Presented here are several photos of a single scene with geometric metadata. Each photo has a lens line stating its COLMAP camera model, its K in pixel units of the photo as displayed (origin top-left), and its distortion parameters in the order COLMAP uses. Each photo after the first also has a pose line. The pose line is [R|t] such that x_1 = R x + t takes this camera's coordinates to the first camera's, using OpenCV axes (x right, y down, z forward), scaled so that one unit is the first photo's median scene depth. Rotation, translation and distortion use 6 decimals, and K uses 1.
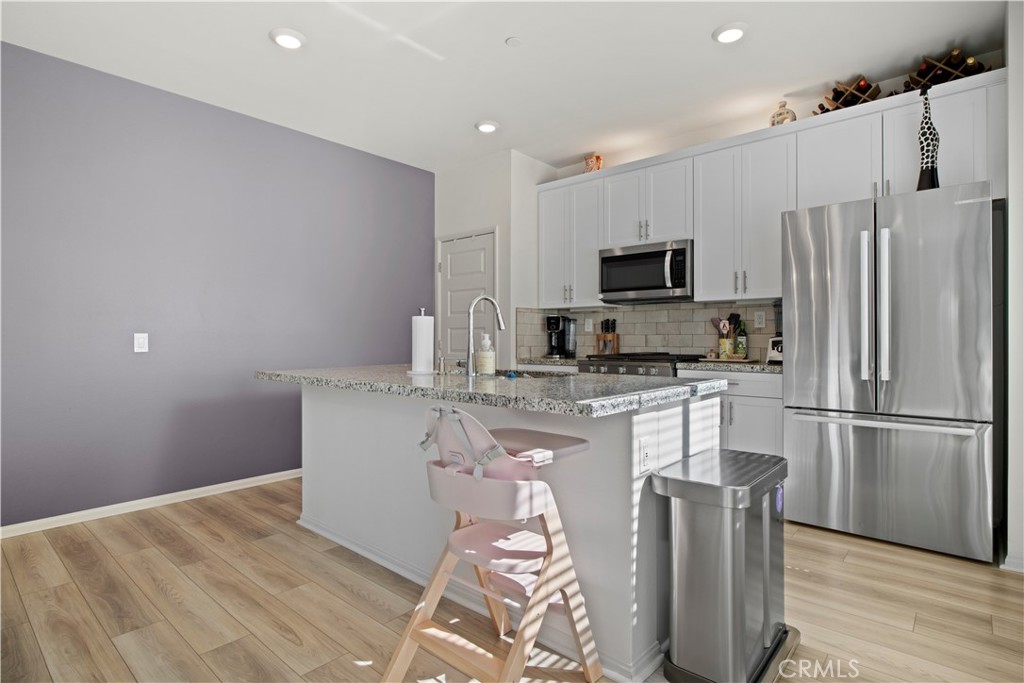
lens RADIAL K [[524.2, 0, 504.8], [0, 524.2, 319.5], [0, 0, 1]] dist [-0.008002, 0.001839]
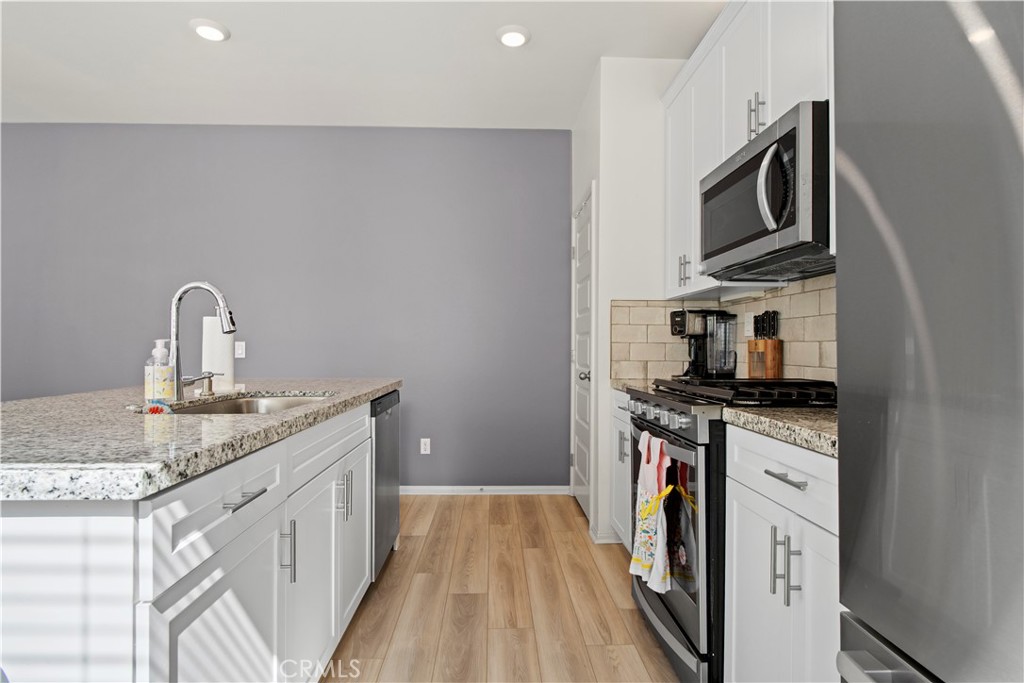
lens RADIAL K [[524.2, 0, 522.7], [0, 524.2, 343.8], [0, 0, 1]] dist [-0.008002, 0.001839]
pose [[0.680084, 0.000031, -0.733134, 0.445163], [0.021534, 0.999568, 0.020017, 0.016835], [0.732818, -0.029400, 0.679790, 0.505936]]
